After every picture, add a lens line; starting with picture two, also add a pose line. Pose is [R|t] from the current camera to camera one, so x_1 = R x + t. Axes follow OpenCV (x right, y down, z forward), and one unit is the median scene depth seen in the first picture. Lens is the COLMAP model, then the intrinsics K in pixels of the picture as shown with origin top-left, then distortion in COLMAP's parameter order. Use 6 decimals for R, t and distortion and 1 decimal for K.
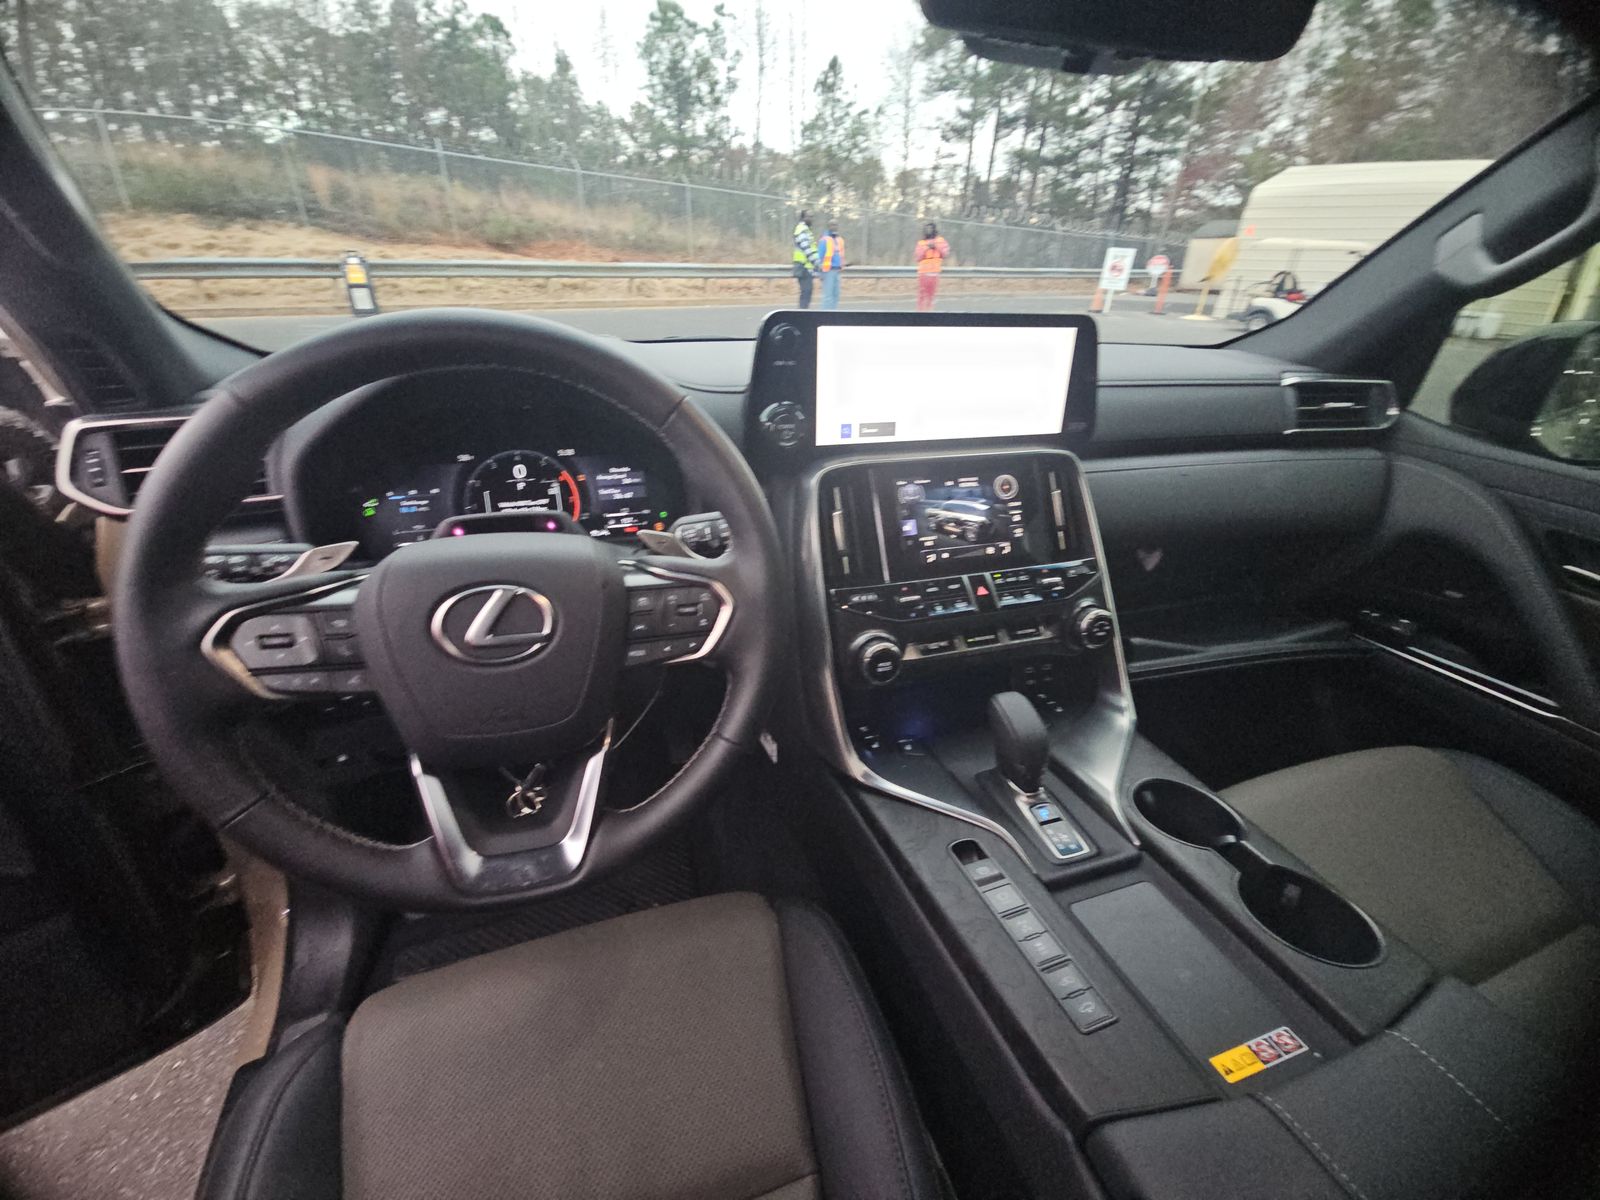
lens RADIAL K [[647.9, 0, 800.0], [0, 647.9, 600.0], [0, 0, 1]] dist [0.002456, -0.005483]
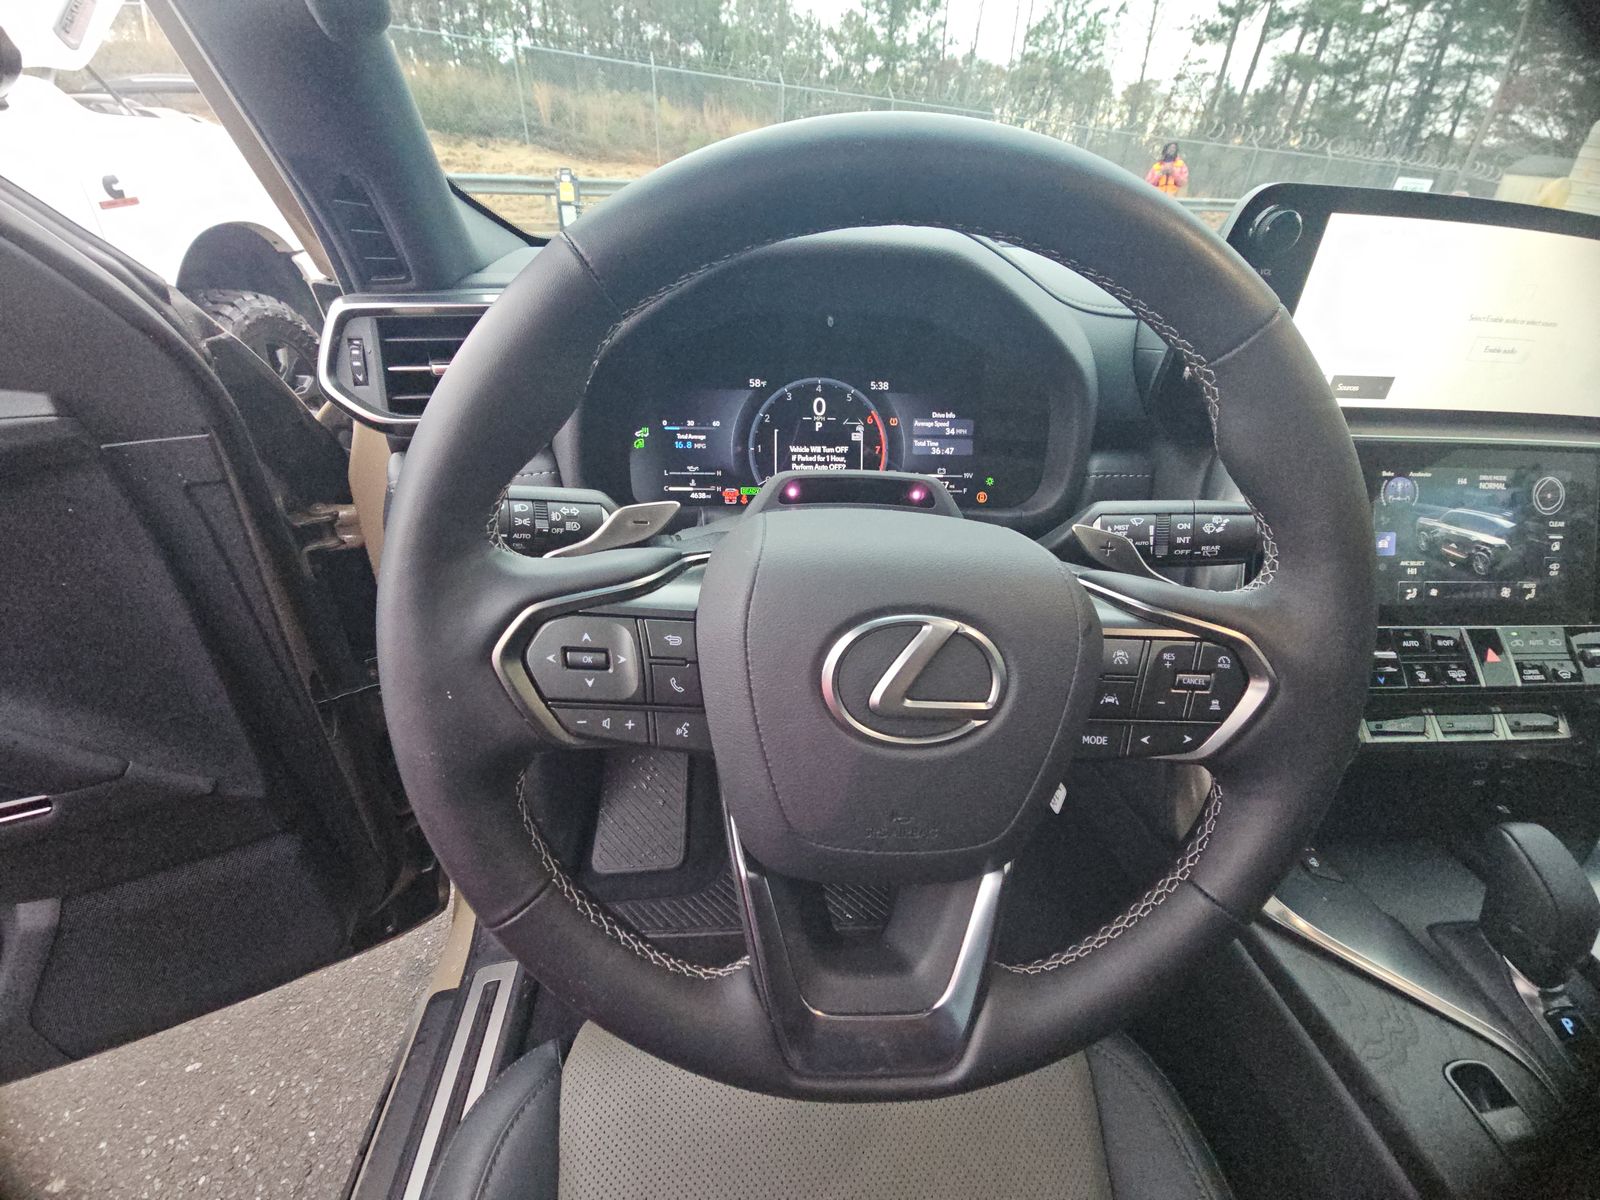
lens RADIAL K [[653.5, 0, 800.0], [0, 653.5, 600.0], [0, 0, 1]] dist [0.012362, -0.013065]
pose [[0.968068, 0.143740, -0.205387, -0.253657], [-0.126588, 0.987452, 0.094411, -0.042299], [0.216381, -0.065397, 0.974116, 0.222582]]
